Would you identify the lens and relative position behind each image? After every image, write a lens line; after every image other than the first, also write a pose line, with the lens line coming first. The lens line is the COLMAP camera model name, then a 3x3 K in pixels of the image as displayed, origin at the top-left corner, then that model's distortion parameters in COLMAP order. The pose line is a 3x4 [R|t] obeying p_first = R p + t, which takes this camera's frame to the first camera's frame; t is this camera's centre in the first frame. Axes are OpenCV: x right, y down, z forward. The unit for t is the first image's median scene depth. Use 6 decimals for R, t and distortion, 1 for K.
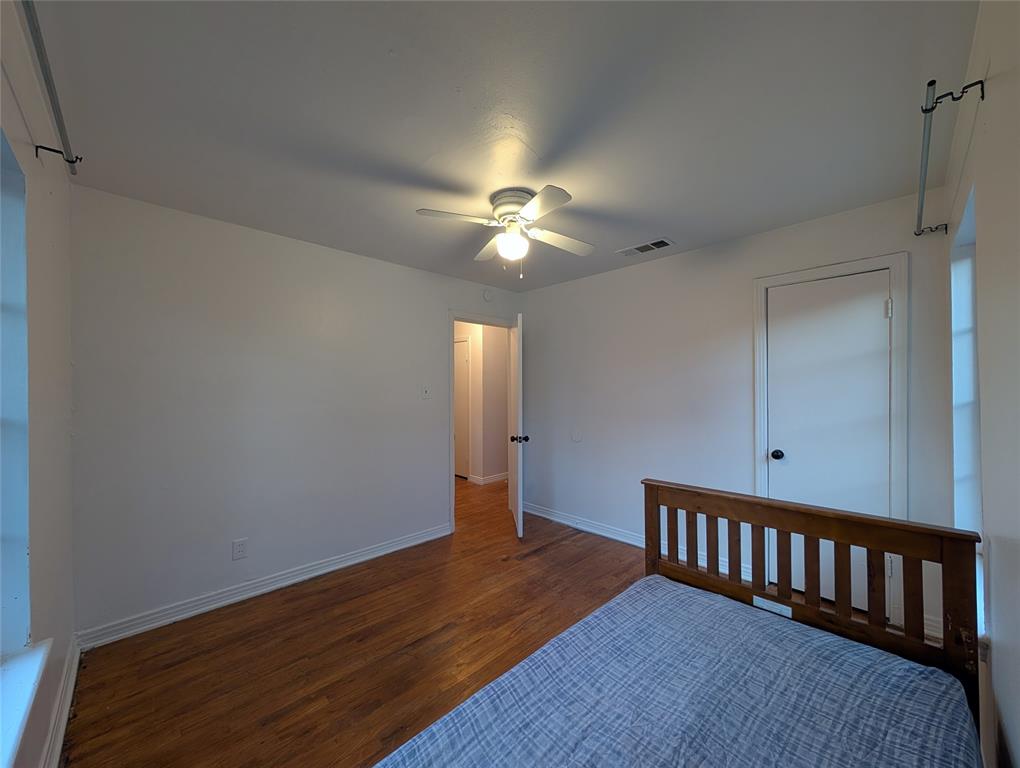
lens RADIAL K [[385.4, 0, 514.1], [0, 385.4, 385.1], [0, 0, 1]] dist [0.000828, 0.000089]
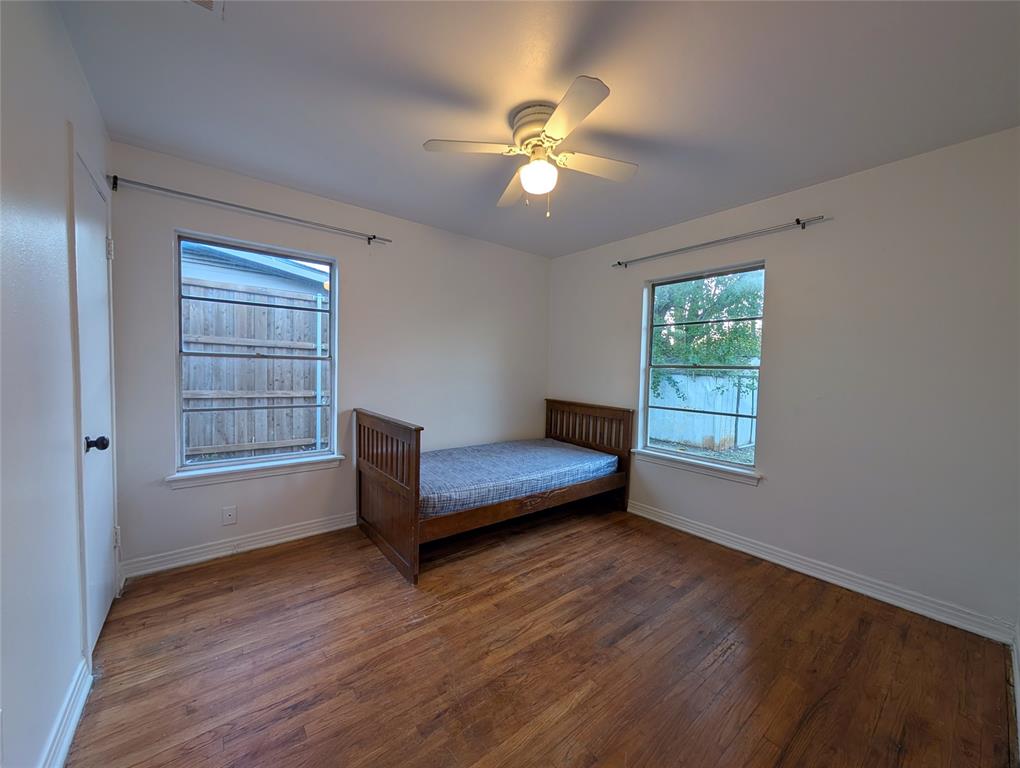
lens RADIAL K [[385.4, 0, 514.1], [0, 385.4, 385.1], [0, 0, 1]] dist [0.000828, 0.000089]
pose [[-0.994819, -0.022454, 0.099147, -0.043664], [-0.018545, 0.999021, 0.040174, 0.062488], [-0.099952, 0.038127, -0.994262, 1.895673]]
